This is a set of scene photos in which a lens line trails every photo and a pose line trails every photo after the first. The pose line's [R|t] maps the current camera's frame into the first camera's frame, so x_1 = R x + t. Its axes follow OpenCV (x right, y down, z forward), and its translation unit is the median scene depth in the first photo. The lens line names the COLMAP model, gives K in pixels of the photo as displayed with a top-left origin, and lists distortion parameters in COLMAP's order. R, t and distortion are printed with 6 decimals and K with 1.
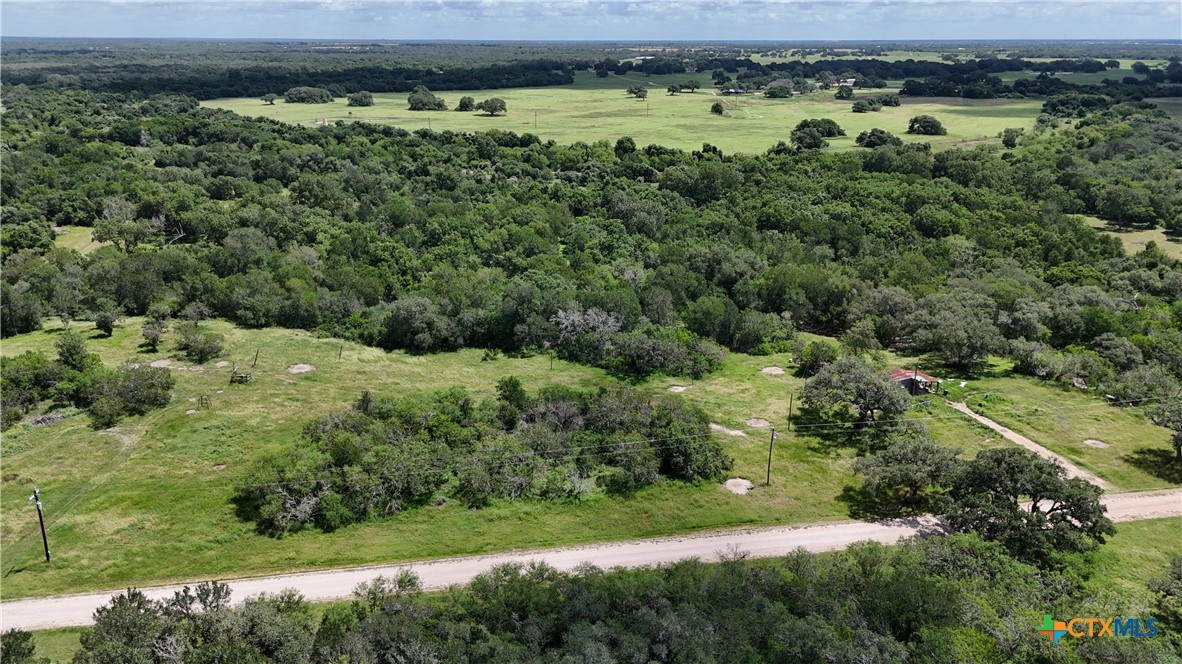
lens RADIAL K [[874.0, 0, 591.0], [0, 874.0, 332.0], [0, 0, 1]] dist [0.079665, -0.079955]
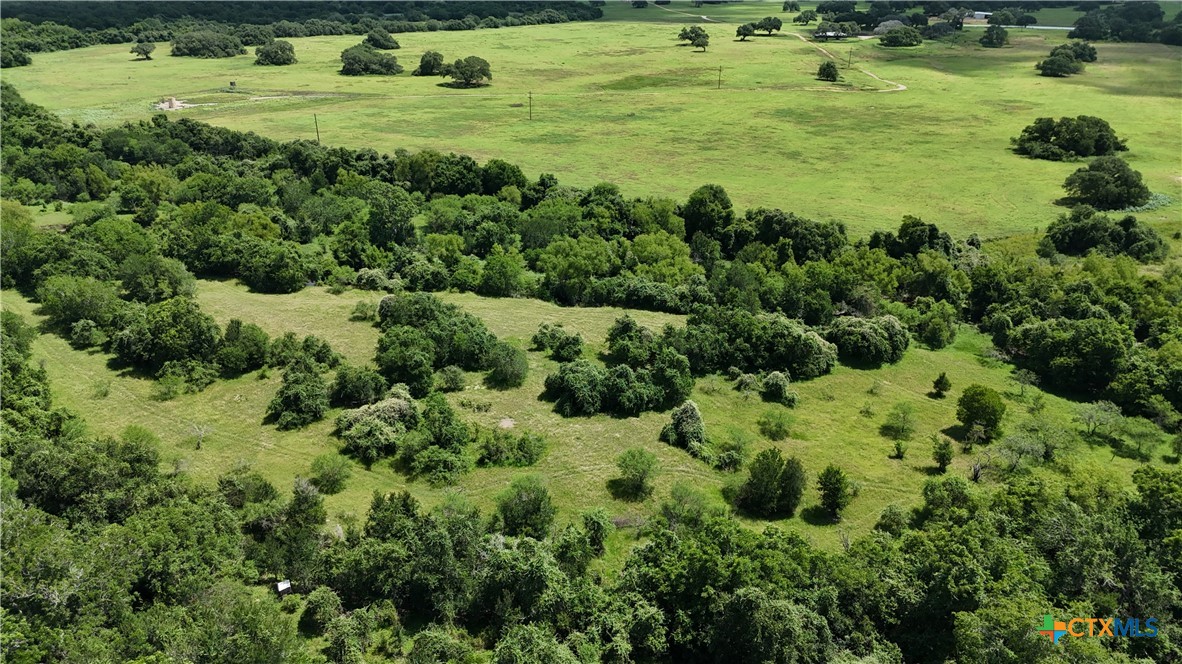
lens RADIAL K [[874.0, 0, 591.0], [0, 874.0, 332.0], [0, 0, 1]] dist [0.079665, -0.079955]
pose [[0.999399, 0.012092, -0.032478, -0.004901], [-0.009459, 0.996746, 0.080049, -0.193070], [0.033341, -0.079694, 0.996262, 0.578278]]
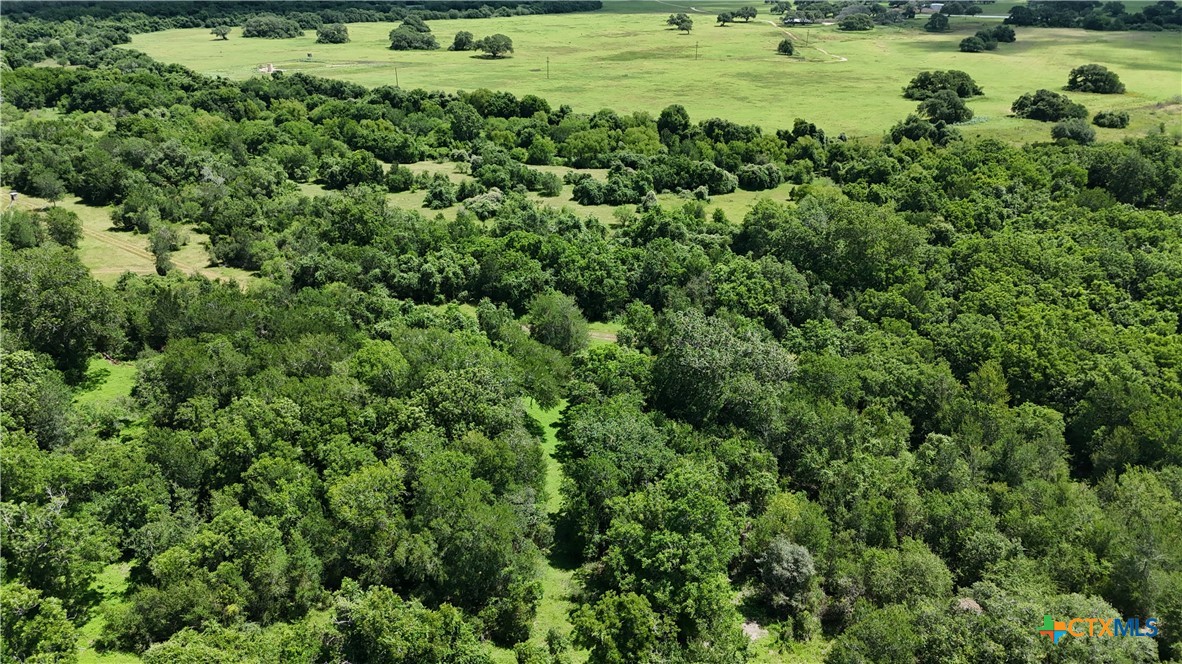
lens RADIAL K [[874.0, 0, 591.0], [0, 874.0, 332.0], [0, 0, 1]] dist [0.079665, -0.079955]
pose [[0.999452, 0.011963, -0.030876, -0.001240], [-0.009387, 0.996567, 0.082252, -0.110084], [0.031754, -0.081917, 0.996133, 0.330815]]
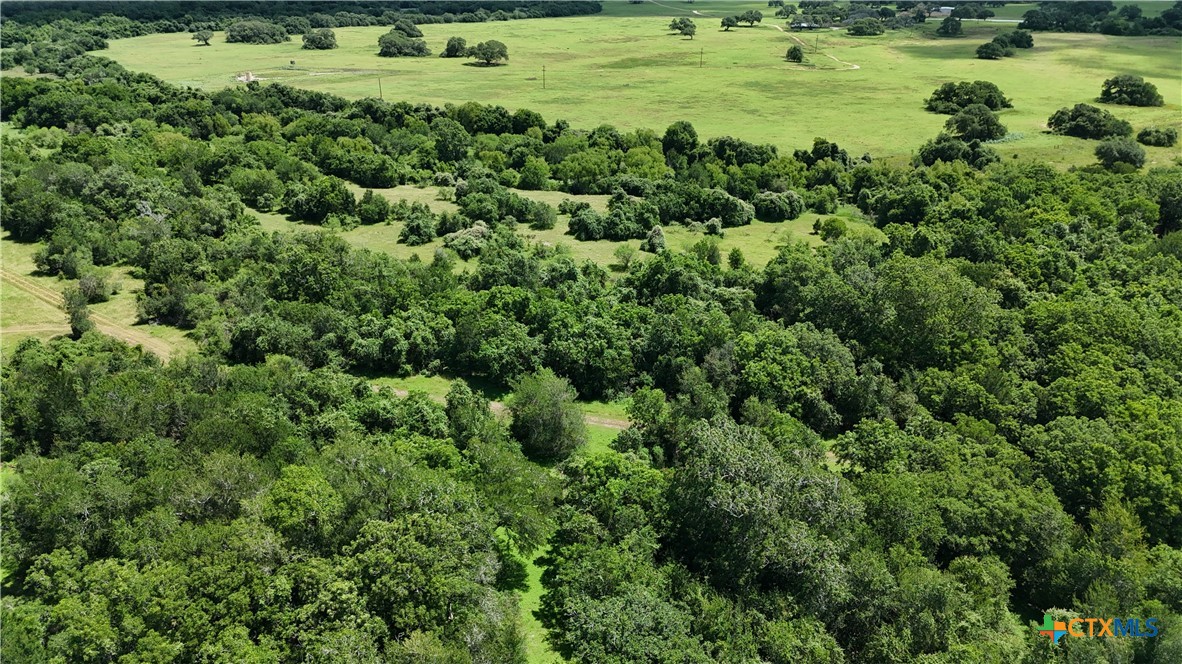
lens RADIAL K [[874.0, 0, 591.0], [0, 874.0, 332.0], [0, 0, 1]] dist [0.079665, -0.079955]
pose [[0.999464, 0.012186, -0.030388, -0.002693], [-0.009704, 0.996705, 0.080535, -0.131786], [0.031269, -0.080197, 0.996288, 0.395381]]
